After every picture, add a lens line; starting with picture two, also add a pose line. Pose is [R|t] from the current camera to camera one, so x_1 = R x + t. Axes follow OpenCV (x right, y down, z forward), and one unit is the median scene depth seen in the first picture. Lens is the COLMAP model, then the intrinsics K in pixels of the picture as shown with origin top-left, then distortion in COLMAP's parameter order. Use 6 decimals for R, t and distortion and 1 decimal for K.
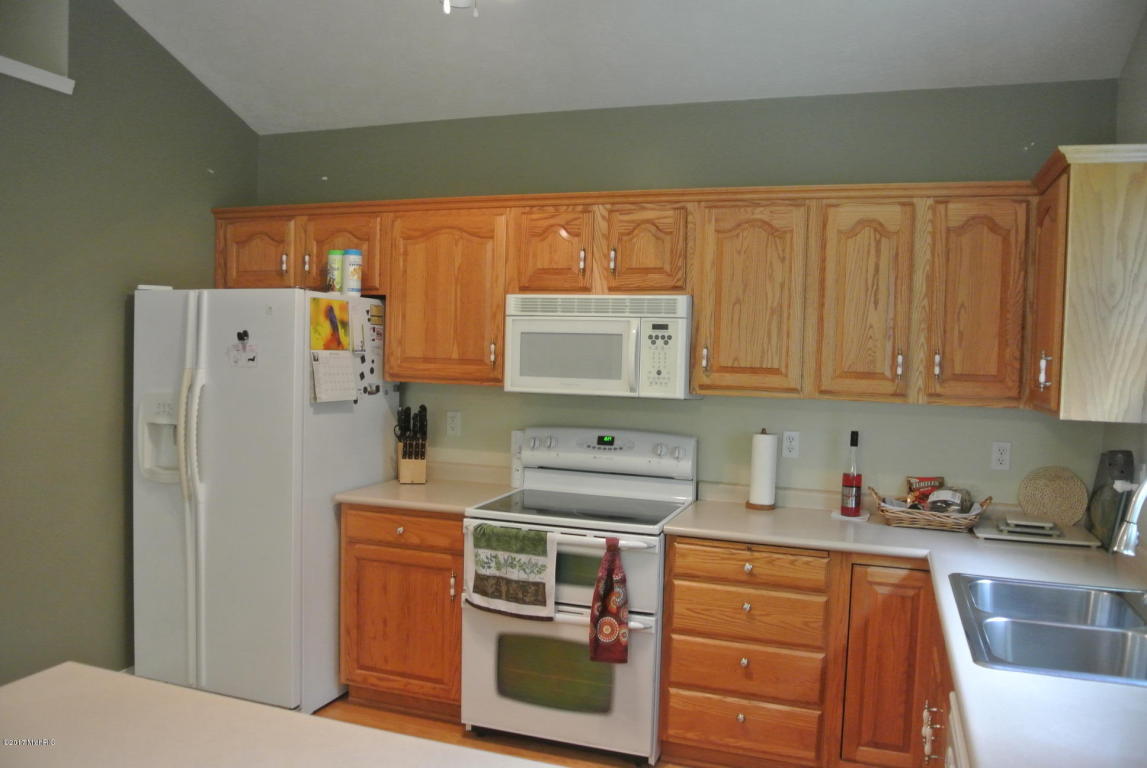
lens RADIAL K [[896.7, 0, 570.0], [0, 896.7, 388.2], [0, 0, 1]] dist [-0.075799, 0.028350]
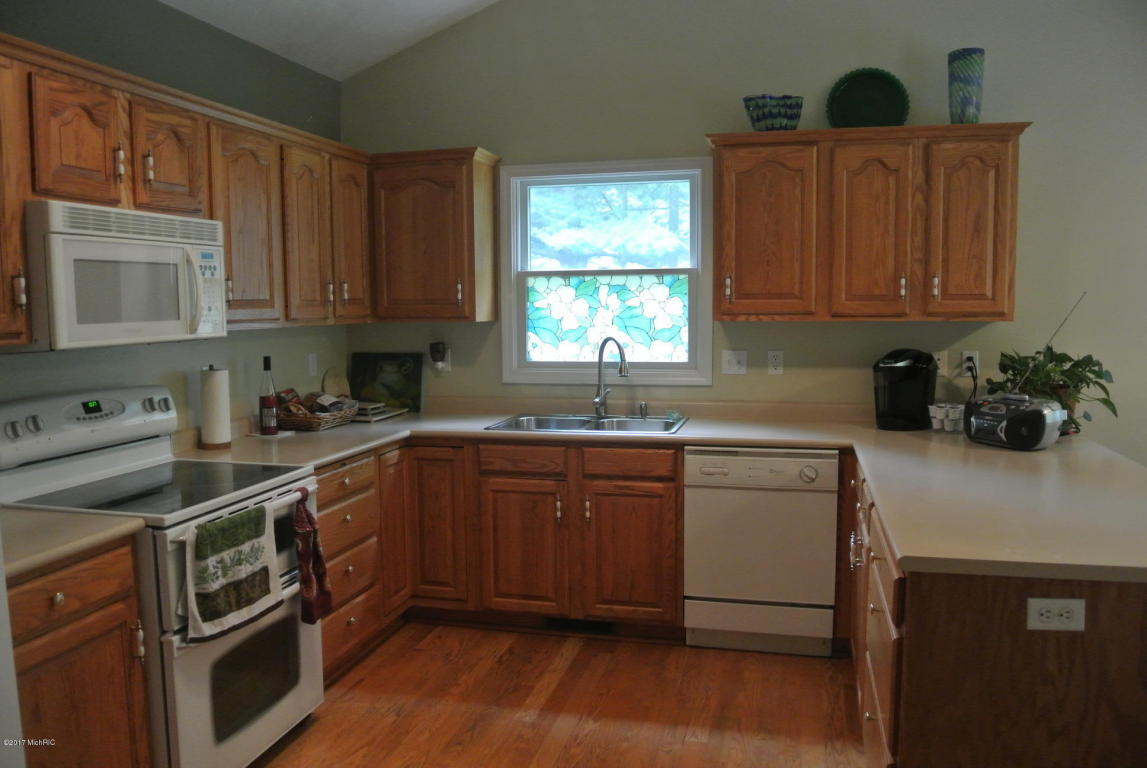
lens RADIAL K [[896.7, 0, 578.9], [0, 896.7, 379.8], [0, 0, 1]] dist [-0.075799, 0.028350]
pose [[-0.103314, -0.113127, 0.988195, -0.790759], [0.054359, 0.991384, 0.119175, -0.031831], [-0.993162, 0.066030, -0.096274, 0.729905]]
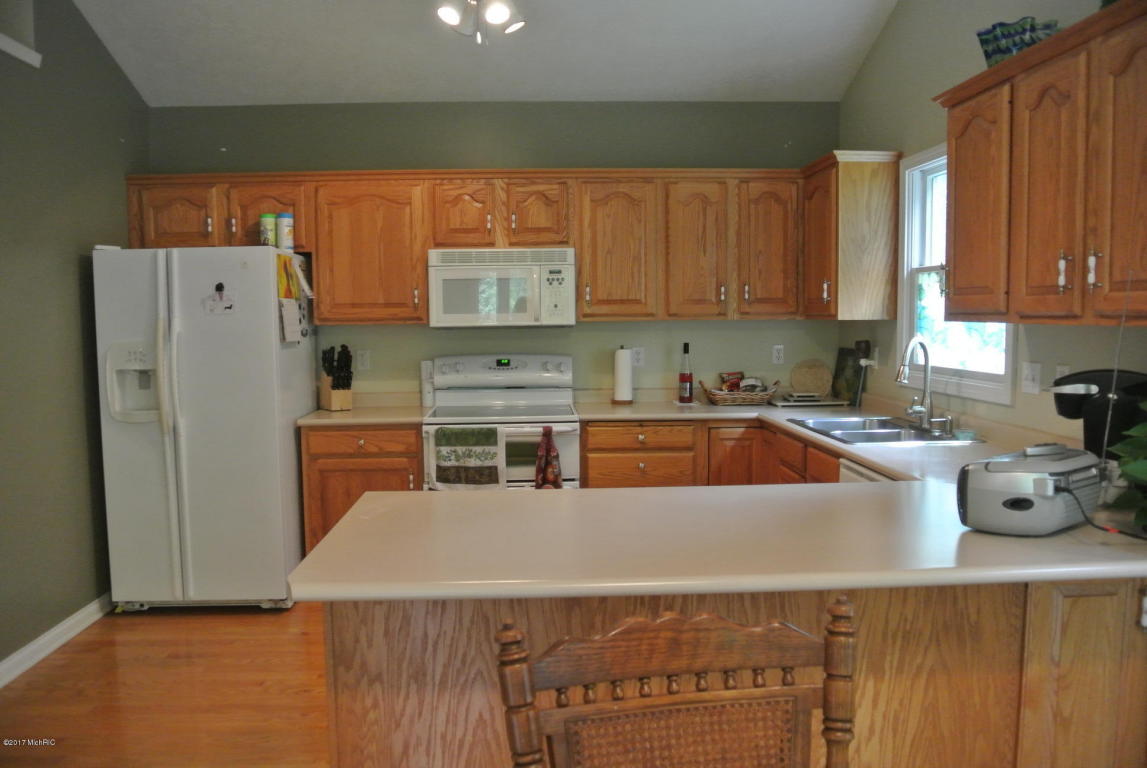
lens RADIAL K [[896.7, 0, 569.2], [0, 896.7, 388.3], [0, 0, 1]] dist [-0.075799, 0.028350]
pose [[0.924965, -0.067612, 0.373989, -0.391270], [0.053266, 0.997398, 0.048576, 0.041207], [-0.376301, -0.025010, 0.926160, -0.252442]]
